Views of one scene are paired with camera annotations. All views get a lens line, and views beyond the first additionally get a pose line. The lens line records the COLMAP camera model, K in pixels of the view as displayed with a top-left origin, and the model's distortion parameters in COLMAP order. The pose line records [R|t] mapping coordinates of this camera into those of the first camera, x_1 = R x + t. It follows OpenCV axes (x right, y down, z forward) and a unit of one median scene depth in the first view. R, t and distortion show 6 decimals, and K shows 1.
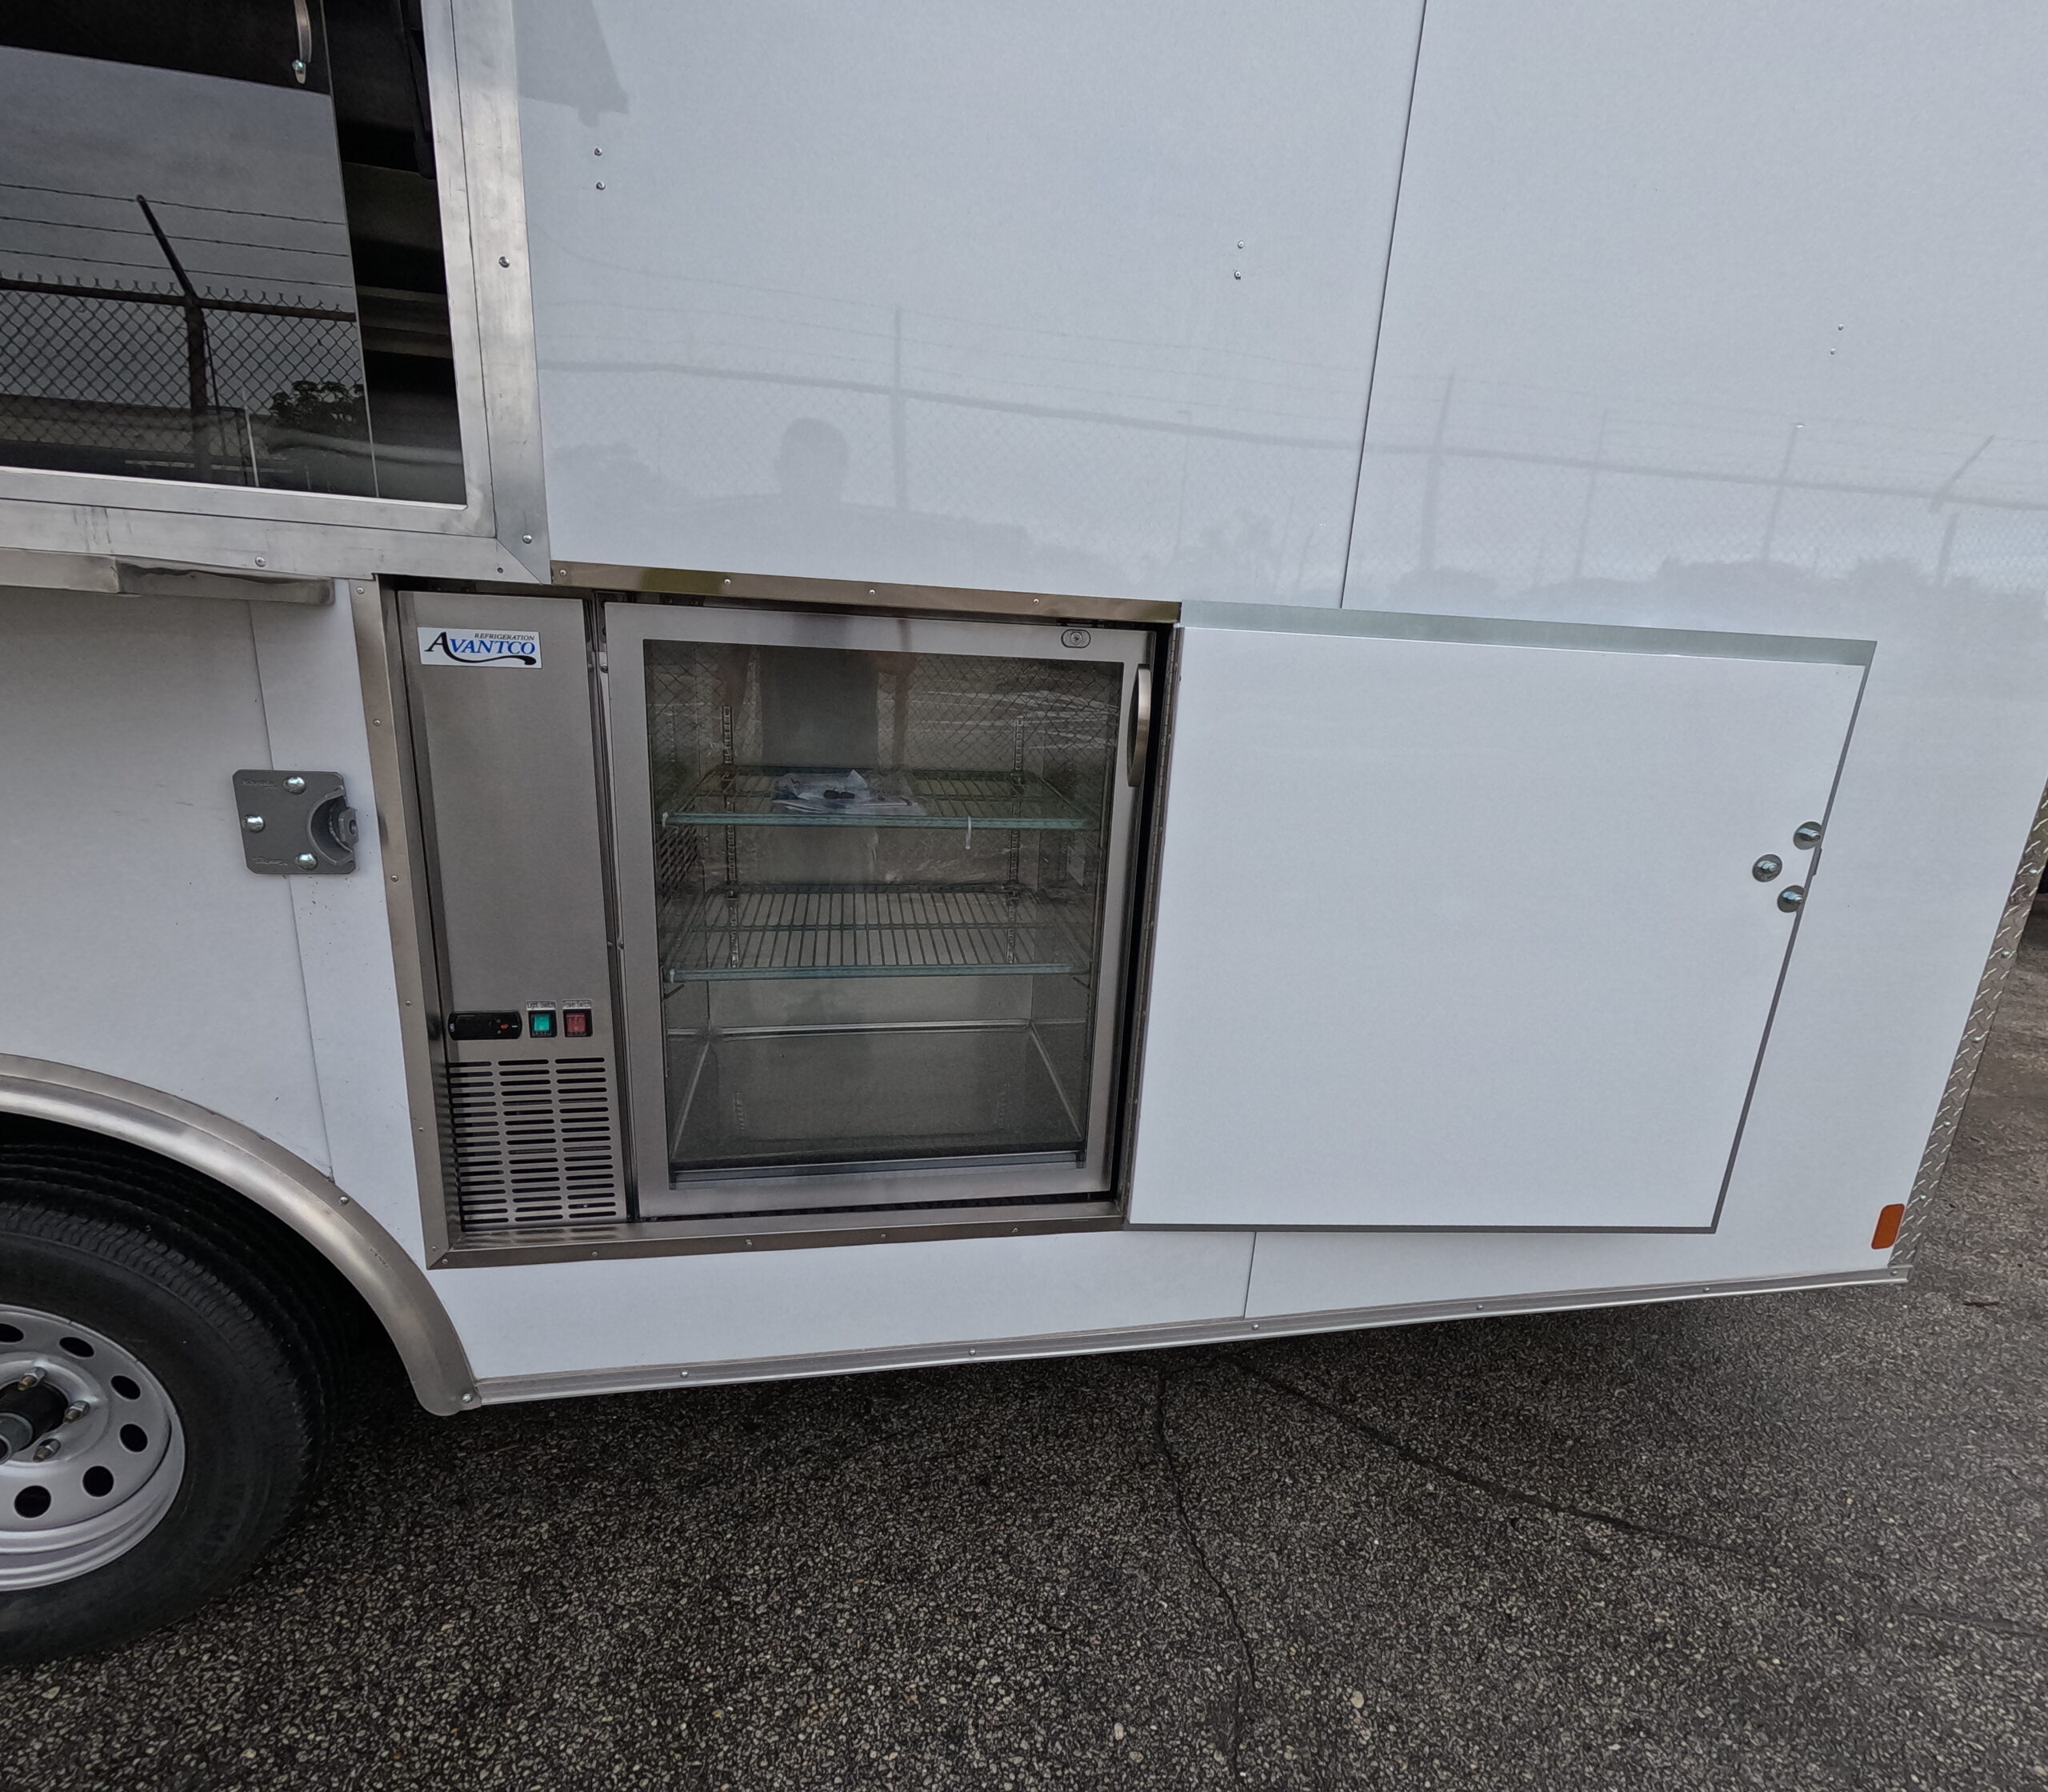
lens RADIAL K [[984.8, 0, 1026.2], [0, 984.8, 893.1], [0, 0, 1]] dist [-0.000349, 0.001511]
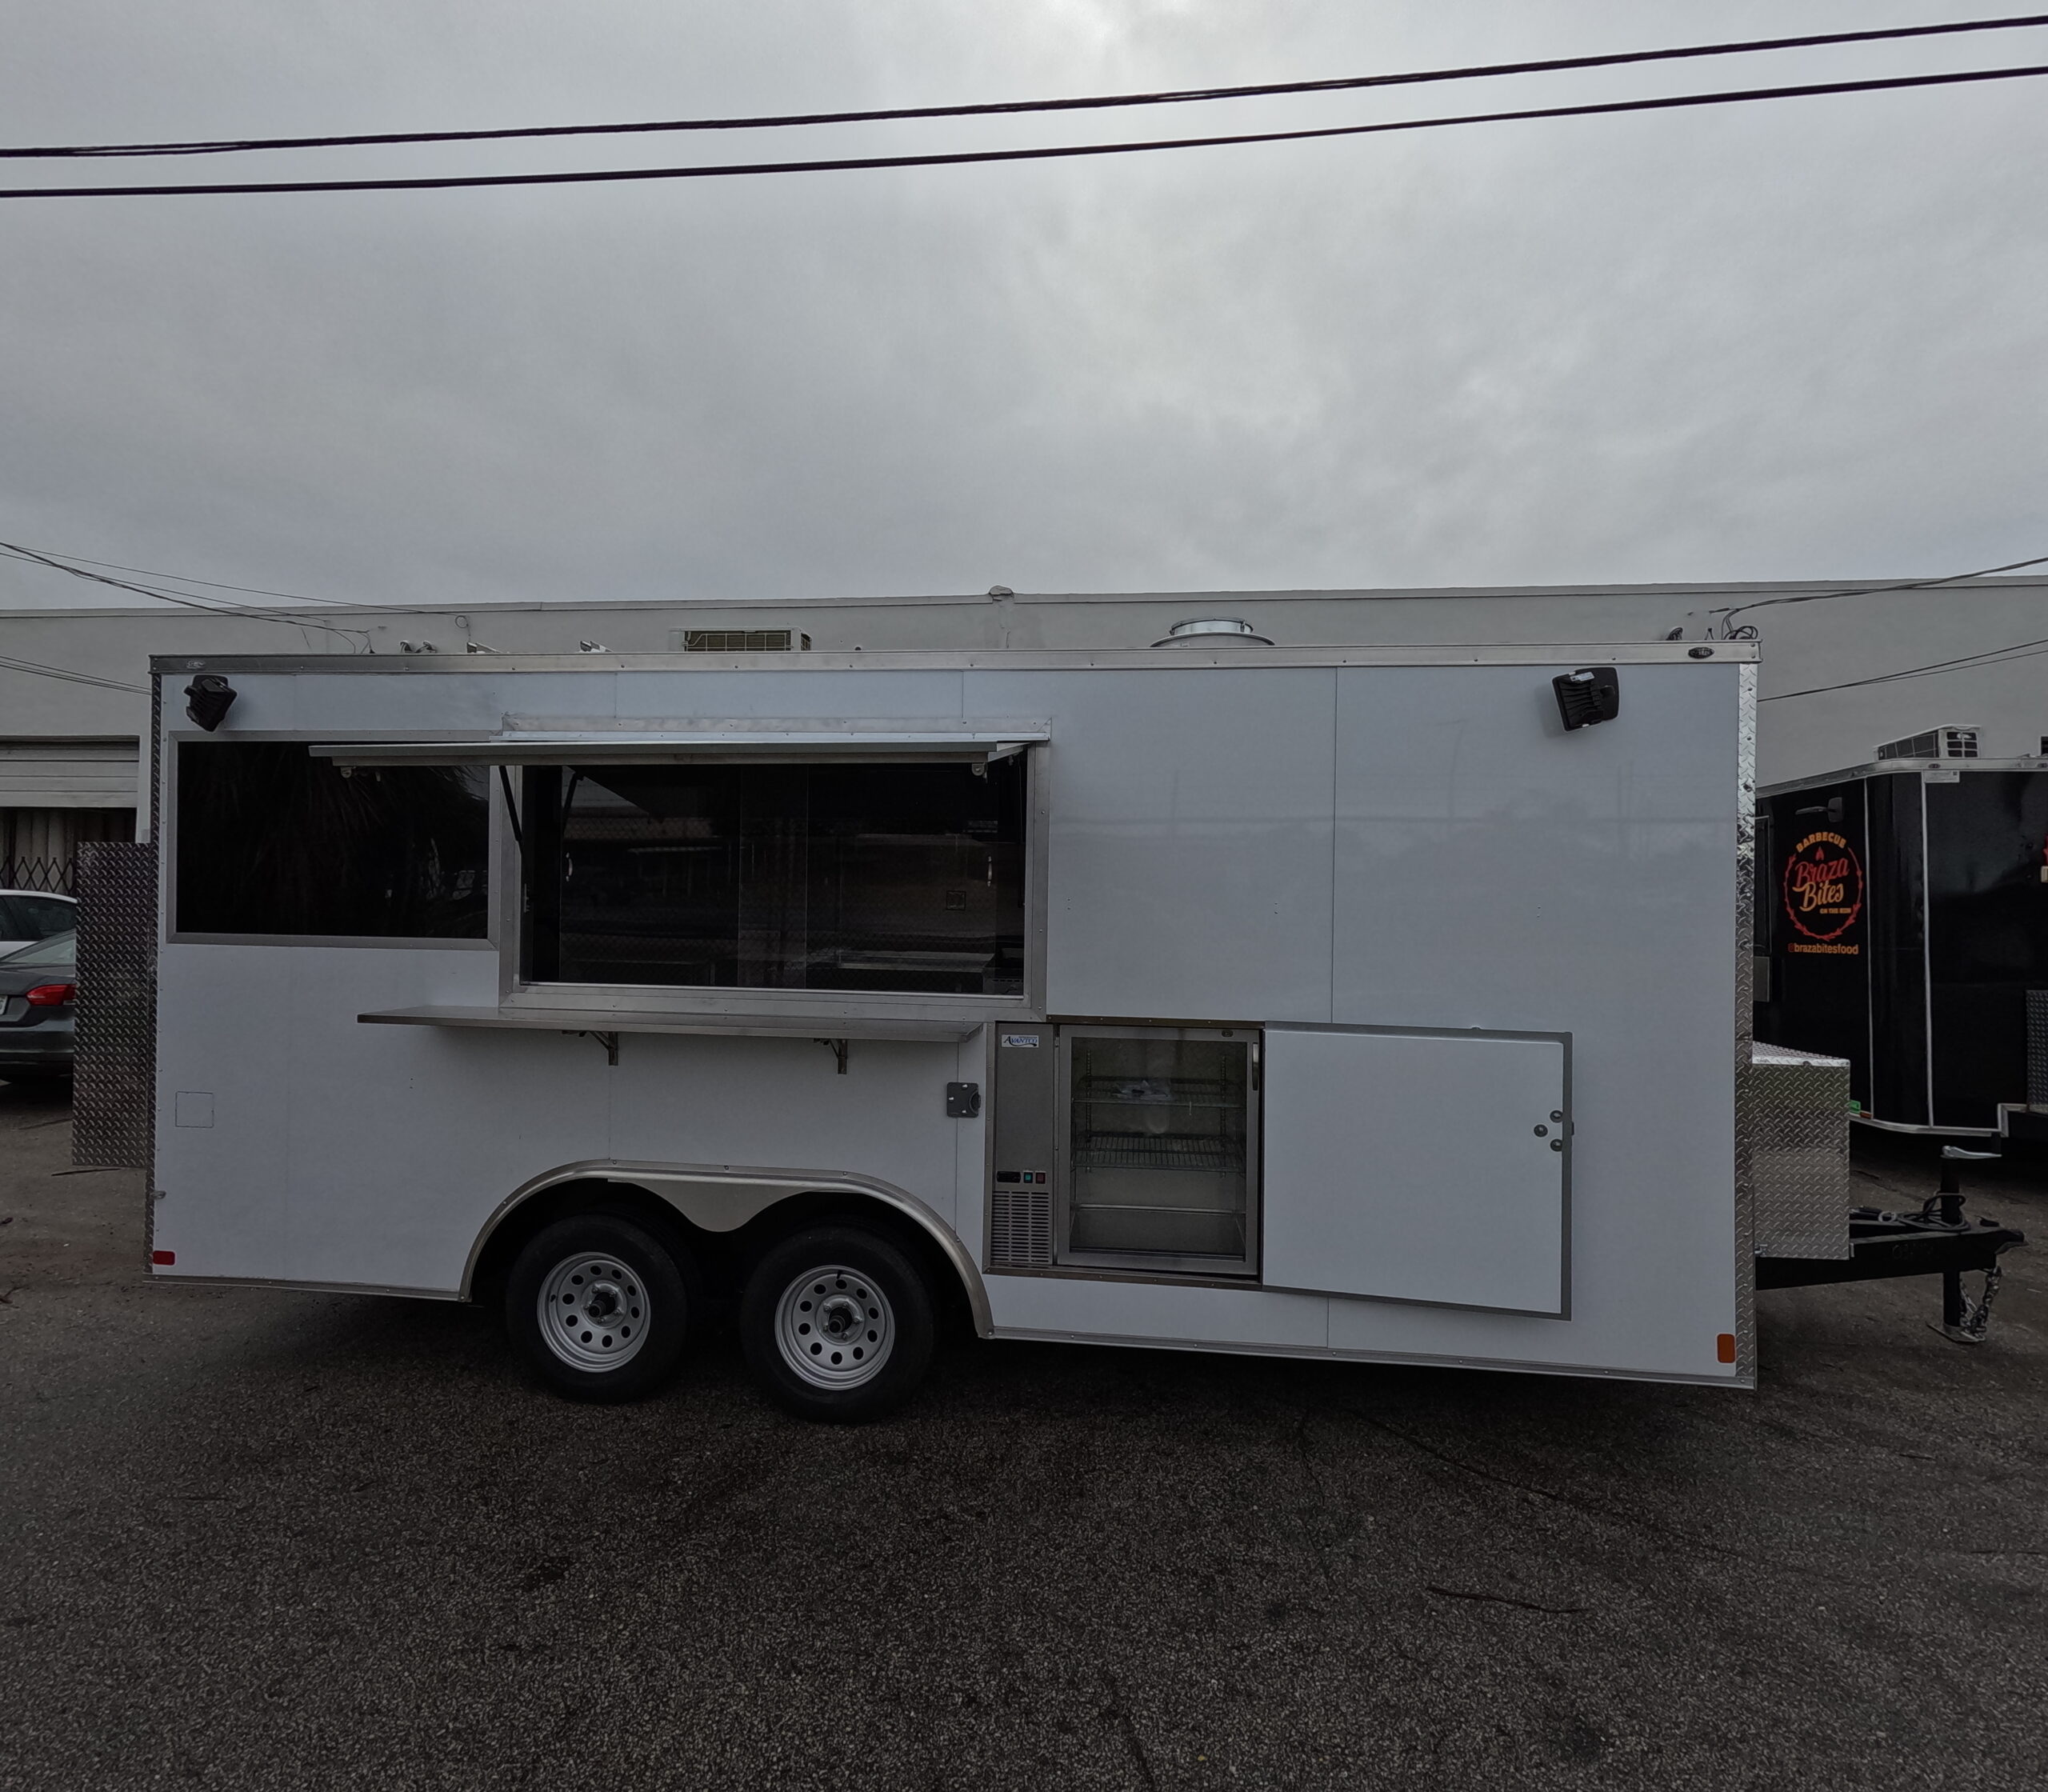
lens RADIAL K [[984.8, 0, 1026.2], [0, 984.8, 893.1], [0, 0, 1]] dist [-0.000349, 0.001511]
pose [[0.955718, -0.044909, -0.290837, 0.308220], [-0.039401, 0.959862, -0.277692, 0.129812], [0.291634, 0.276854, 0.915588, -1.617959]]
